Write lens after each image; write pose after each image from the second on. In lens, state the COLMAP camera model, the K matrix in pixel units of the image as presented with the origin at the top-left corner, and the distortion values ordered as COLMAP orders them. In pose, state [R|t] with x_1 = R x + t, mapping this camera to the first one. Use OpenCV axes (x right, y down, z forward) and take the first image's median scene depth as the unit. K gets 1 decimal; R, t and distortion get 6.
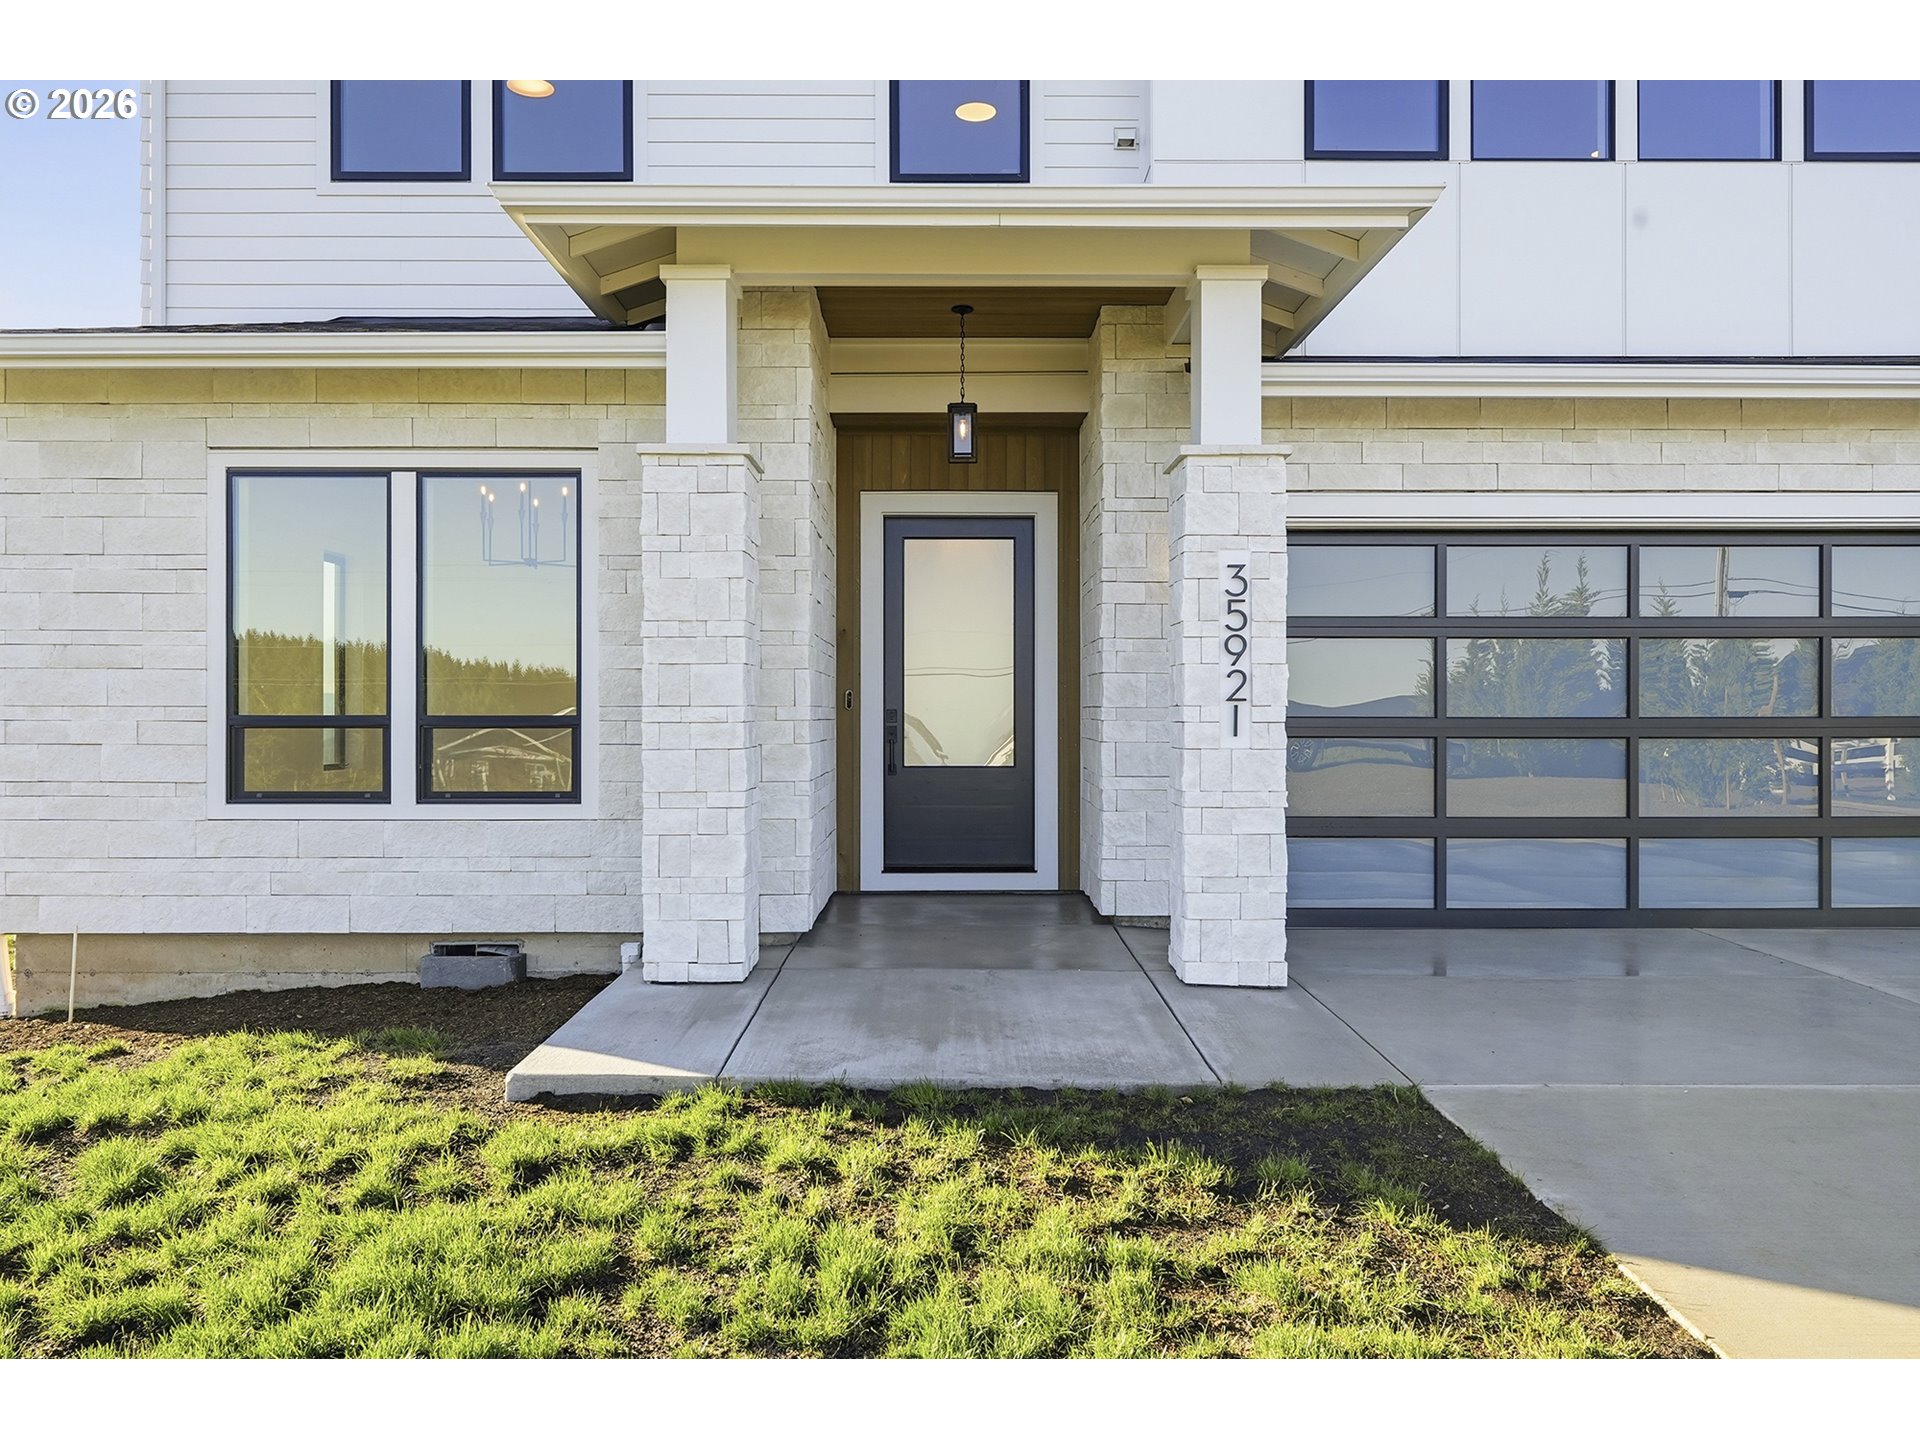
lens RADIAL K [[1339.7, 0, 957.6], [0, 1339.7, 714.2], [0, 0, 1]] dist [-0.003772, 0.001715]
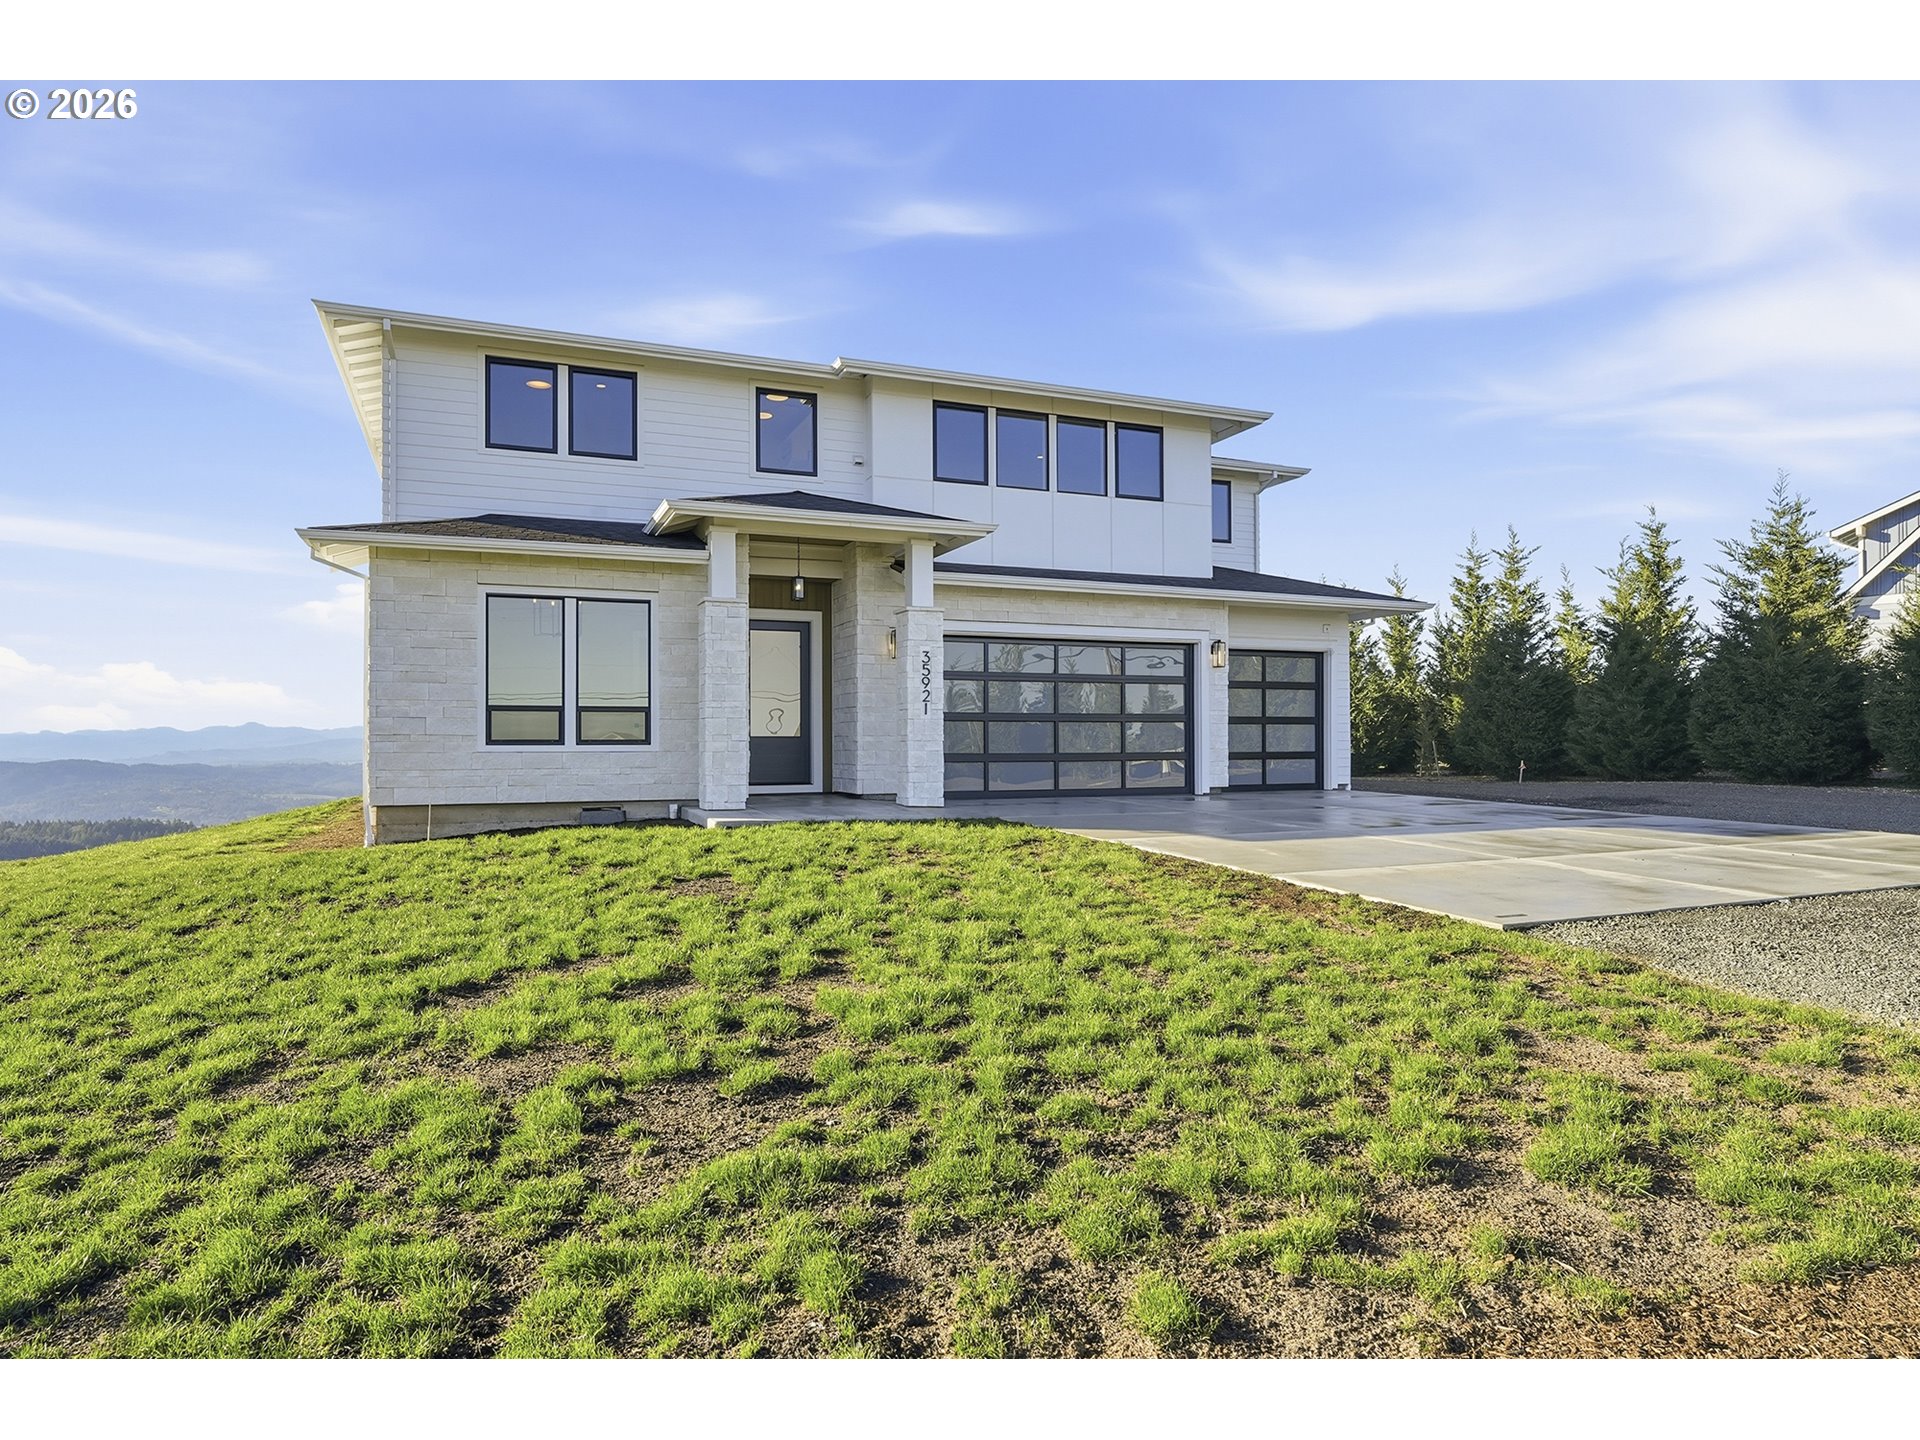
lens RADIAL K [[861.3, 0, 957.2], [0, 861.3, 723.9], [0, 0, 1]] dist [-0.005713, 0.001876]
pose [[0.936552, -0.000084, 0.350529, -0.311400], [0.002734, 0.999971, -0.007065, 0.043556], [-0.350519, 0.007575, 0.936525, -0.589732]]
